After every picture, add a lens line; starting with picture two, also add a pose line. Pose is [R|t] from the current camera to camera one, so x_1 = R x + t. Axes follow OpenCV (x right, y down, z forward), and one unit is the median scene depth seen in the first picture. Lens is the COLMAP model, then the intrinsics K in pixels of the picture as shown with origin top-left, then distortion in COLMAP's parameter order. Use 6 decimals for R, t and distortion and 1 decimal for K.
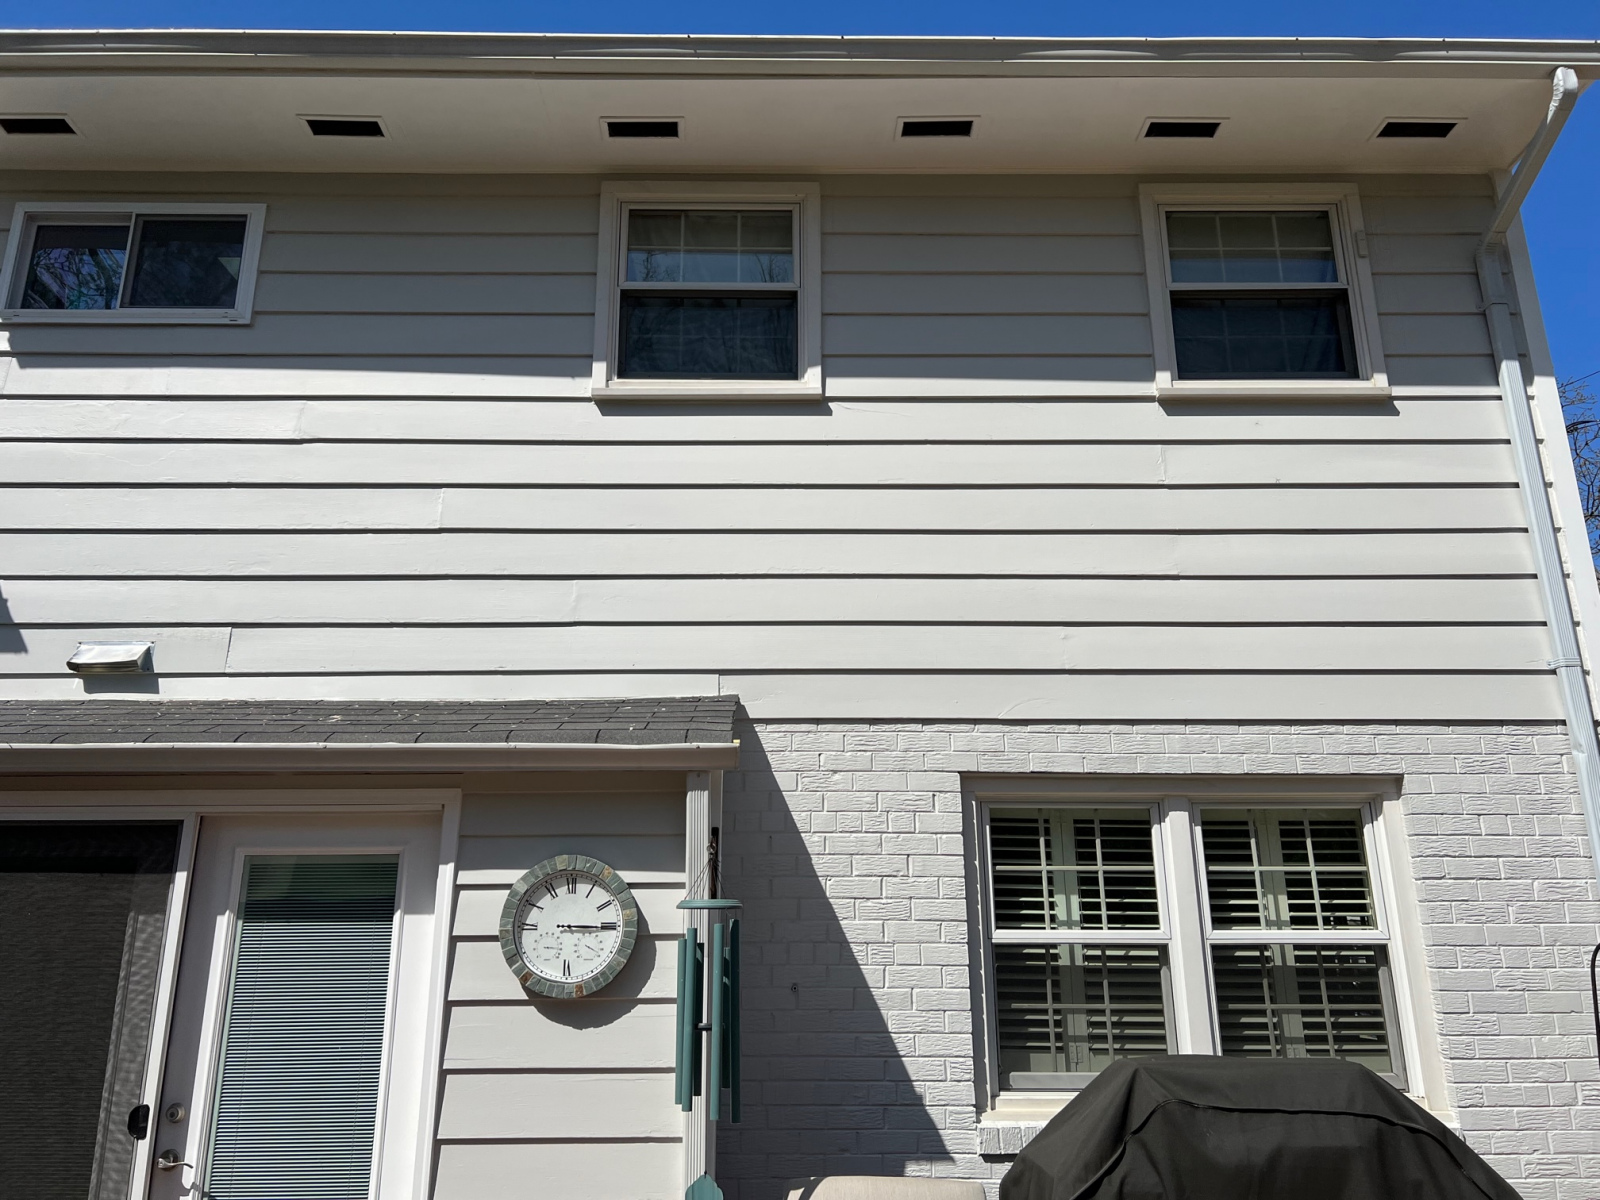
lens RADIAL K [[1222.4, 0, 800.0], [0, 1222.4, 600.0], [0, 0, 1]] dist [-0.002820, -0.044801]
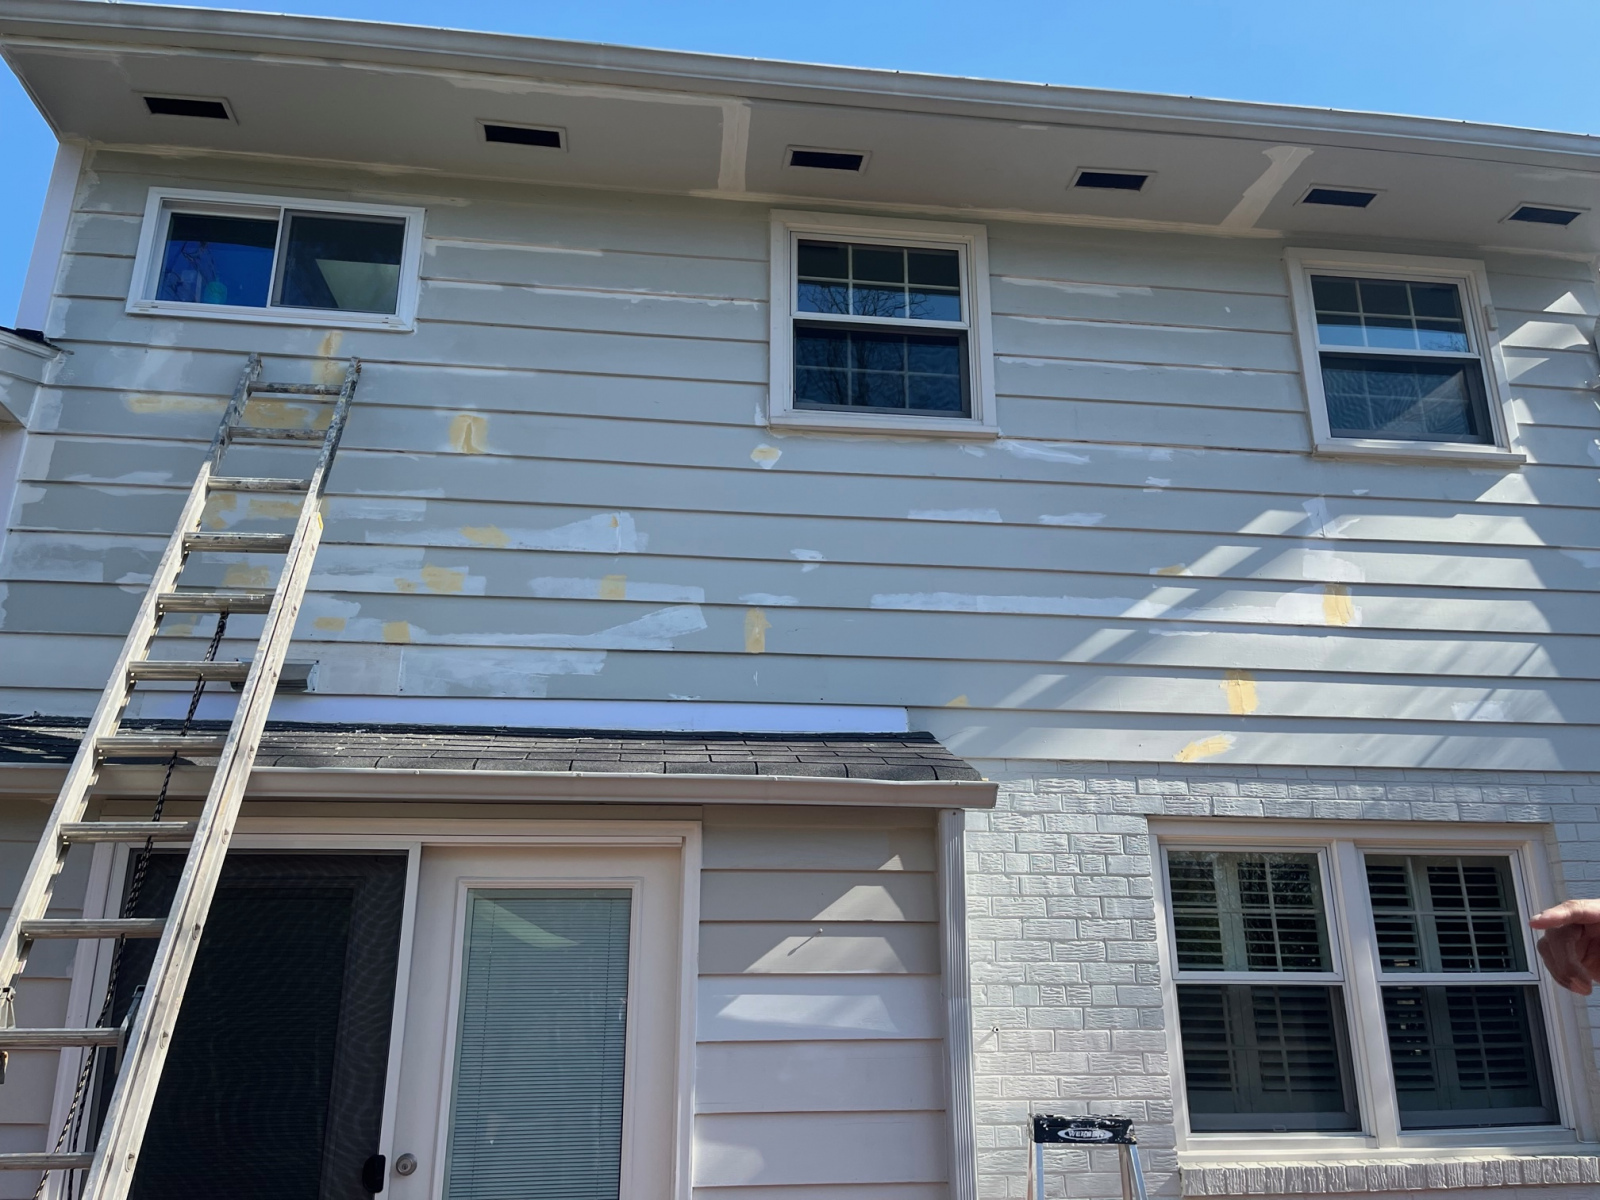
lens RADIAL K [[1233.6, 0, 800.0], [0, 1233.6, 600.0], [0, 0, 1]] dist [0.004050, -0.069126]
pose [[0.994767, 0.037209, 0.095155, -0.233778], [-0.035001, 0.999080, -0.024769, -0.001151], [-0.095989, 0.021308, 0.995154, 0.006702]]
